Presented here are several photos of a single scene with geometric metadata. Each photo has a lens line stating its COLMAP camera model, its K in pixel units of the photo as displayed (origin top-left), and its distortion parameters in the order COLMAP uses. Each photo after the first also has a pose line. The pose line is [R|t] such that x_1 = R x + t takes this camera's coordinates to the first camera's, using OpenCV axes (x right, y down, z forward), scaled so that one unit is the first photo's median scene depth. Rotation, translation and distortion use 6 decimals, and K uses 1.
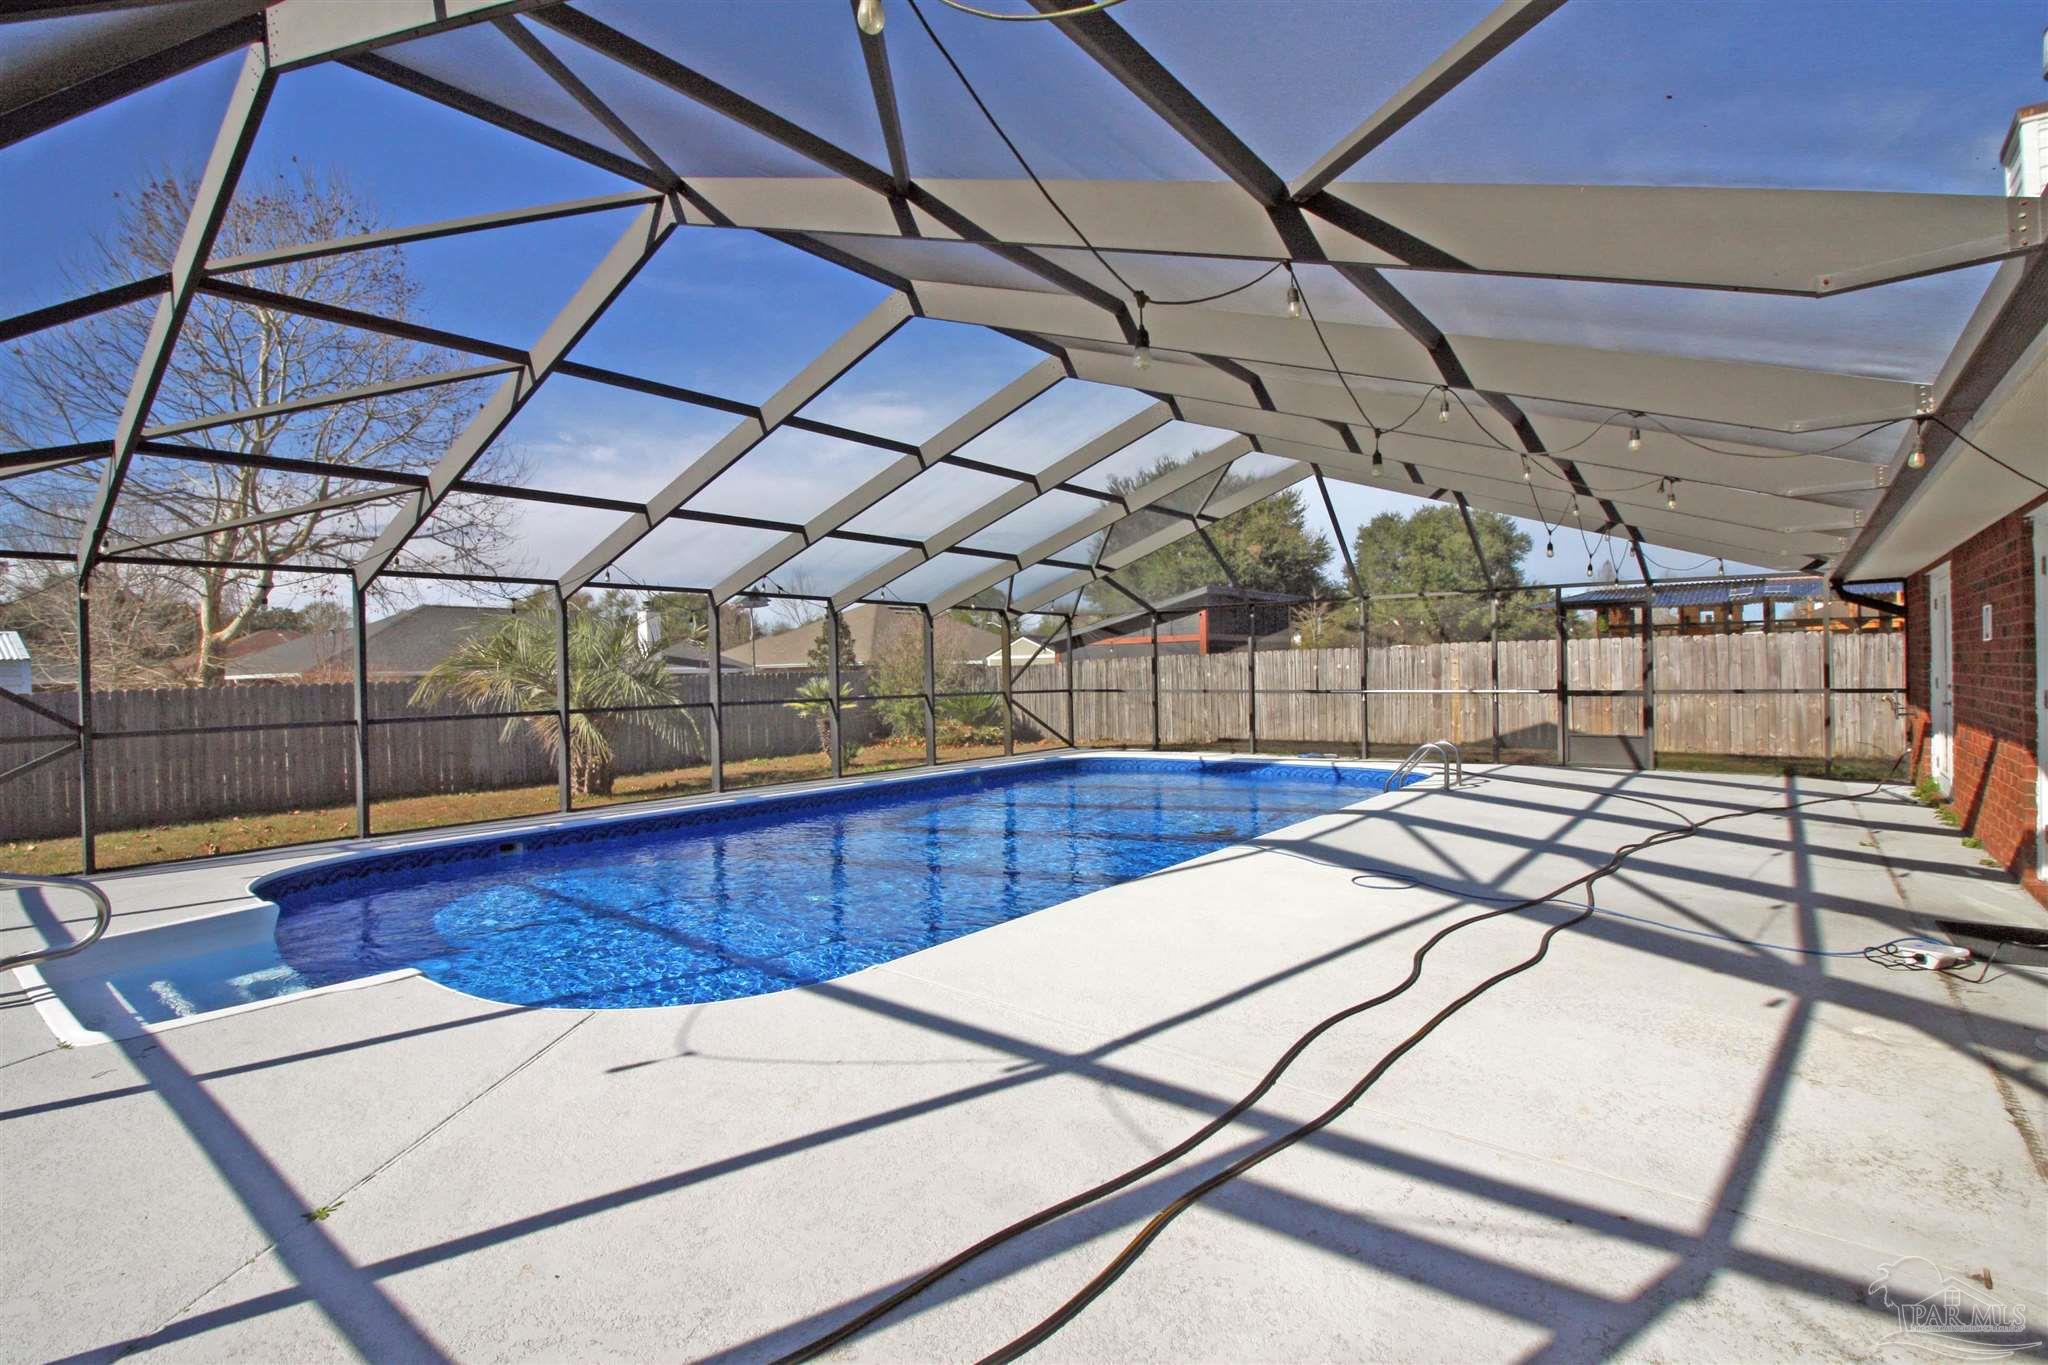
lens RADIAL K [[955.8, 0, 1024.3], [0, 955.8, 674.7], [0, 0, 1]] dist [-0.000751, -0.012784]
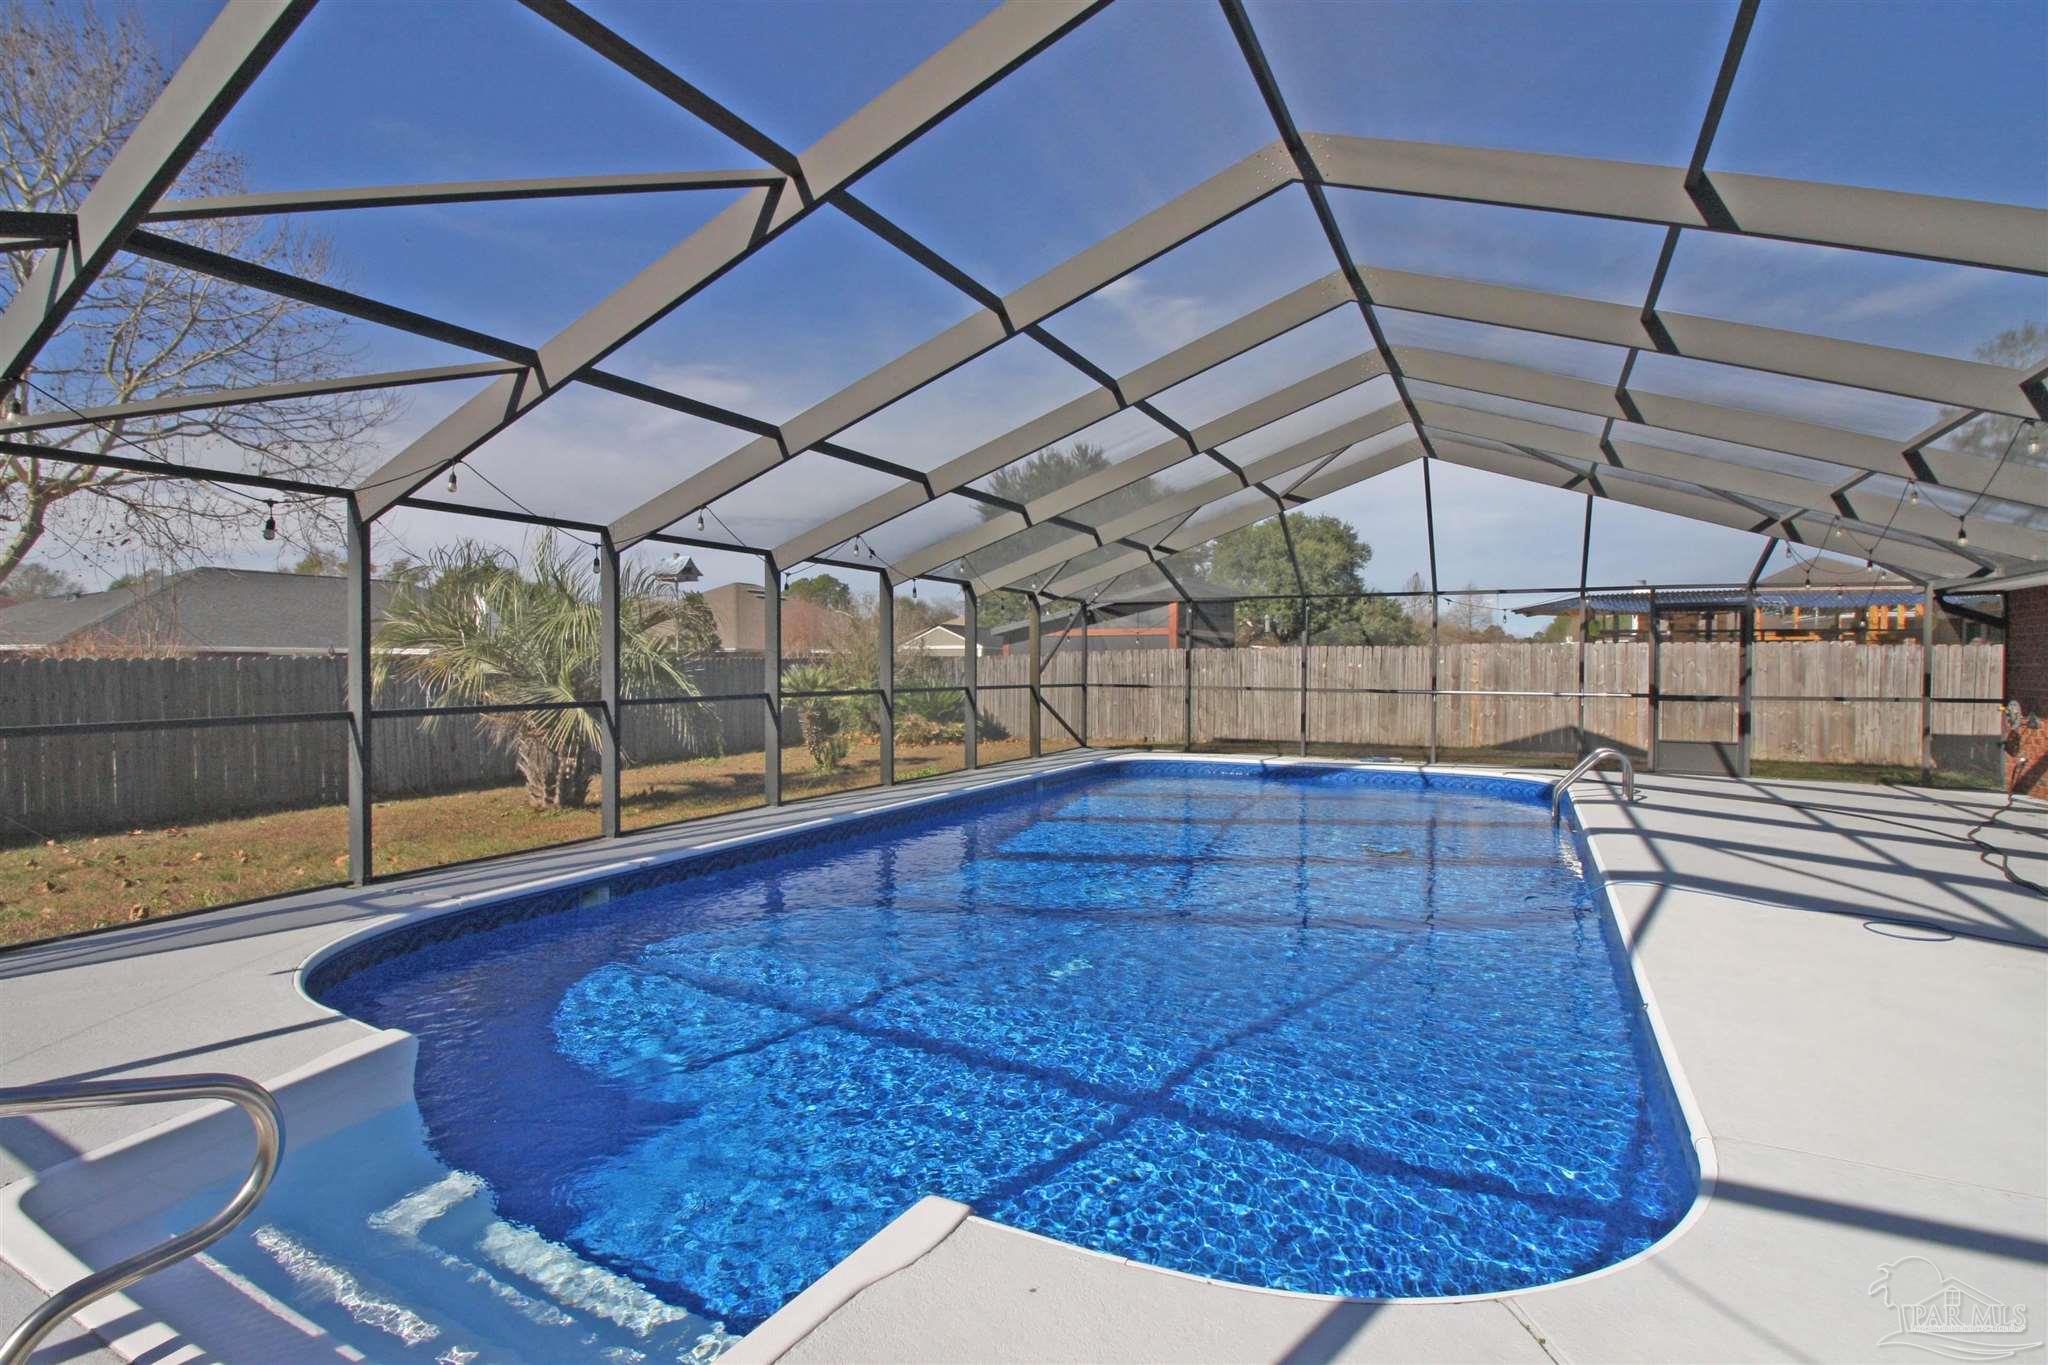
lens RADIAL K [[955.8, 0, 1018.8], [0, 955.8, 683.2], [0, 0, 1]] dist [-0.000751, -0.012784]
pose [[0.981142, 0.018471, 0.192405, -0.232632], [-0.021559, 0.999670, 0.013968, 0.004446], [-0.192083, -0.017853, 0.981216, 0.153344]]
